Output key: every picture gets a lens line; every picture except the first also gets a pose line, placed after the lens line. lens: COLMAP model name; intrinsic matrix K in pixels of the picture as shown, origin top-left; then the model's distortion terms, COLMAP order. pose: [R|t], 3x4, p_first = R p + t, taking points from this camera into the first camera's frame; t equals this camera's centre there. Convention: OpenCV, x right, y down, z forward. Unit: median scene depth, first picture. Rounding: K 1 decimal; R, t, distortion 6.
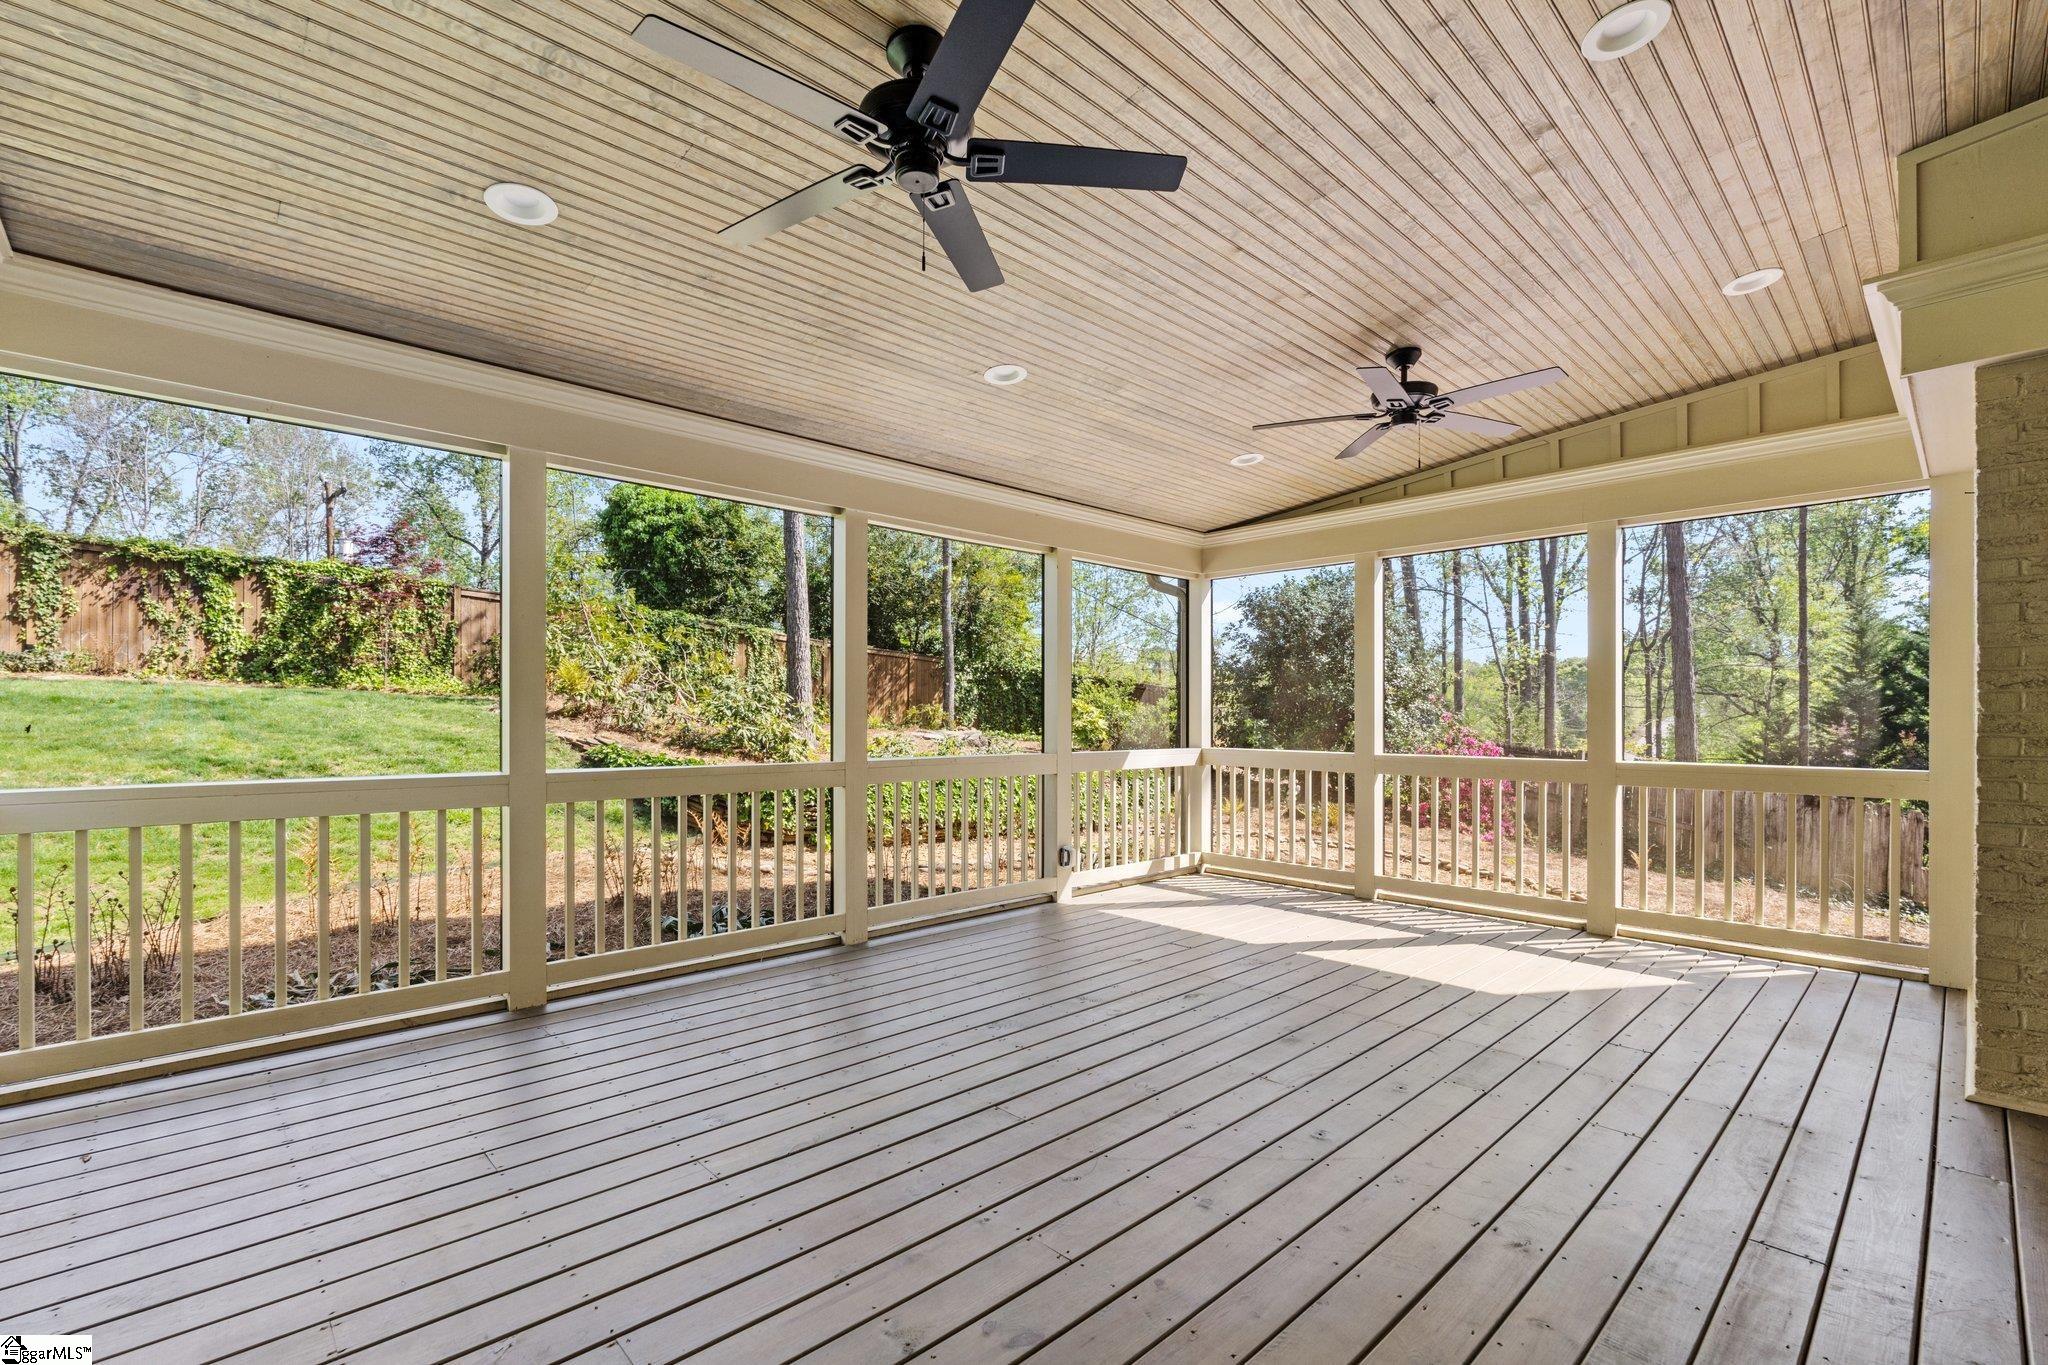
lens RADIAL K [[893.4, 0, 1020.3], [0, 893.4, 714.5], [0, 0, 1]] dist [-0.004612, -0.000463]
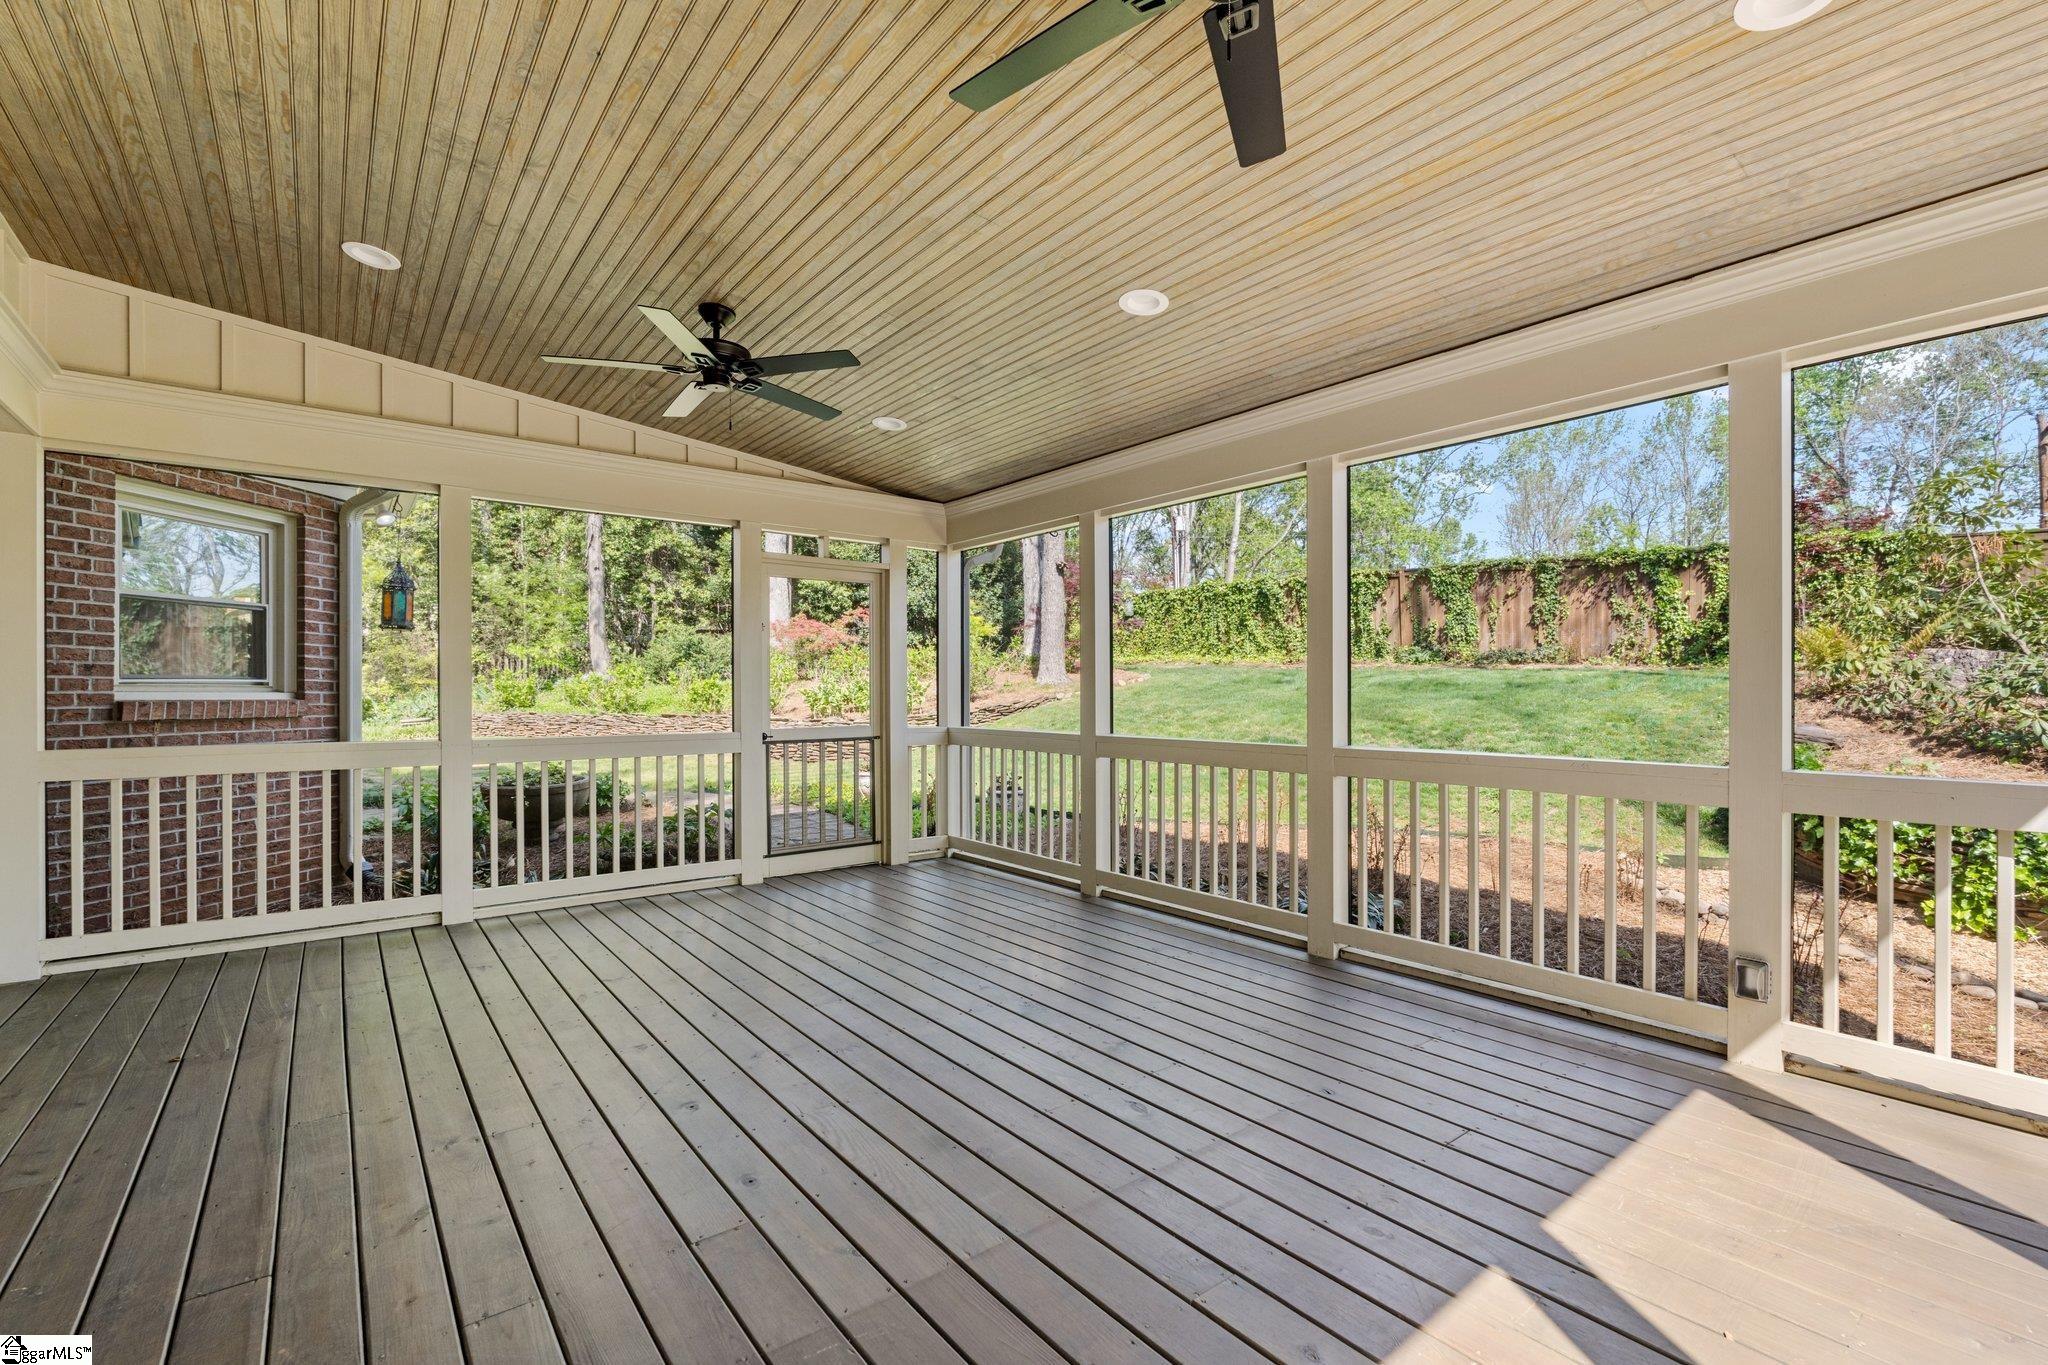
lens RADIAL K [[893.4, 0, 1023.0], [0, 893.4, 695.7], [0, 0, 1]] dist [-0.004612, -0.000463]
pose [[-0.078894, -0.000707, -0.996883, 0.276371], [0.000500, 1.000000, -0.000749, 0.000919], [0.996883, -0.000558, -0.078894, 0.305253]]
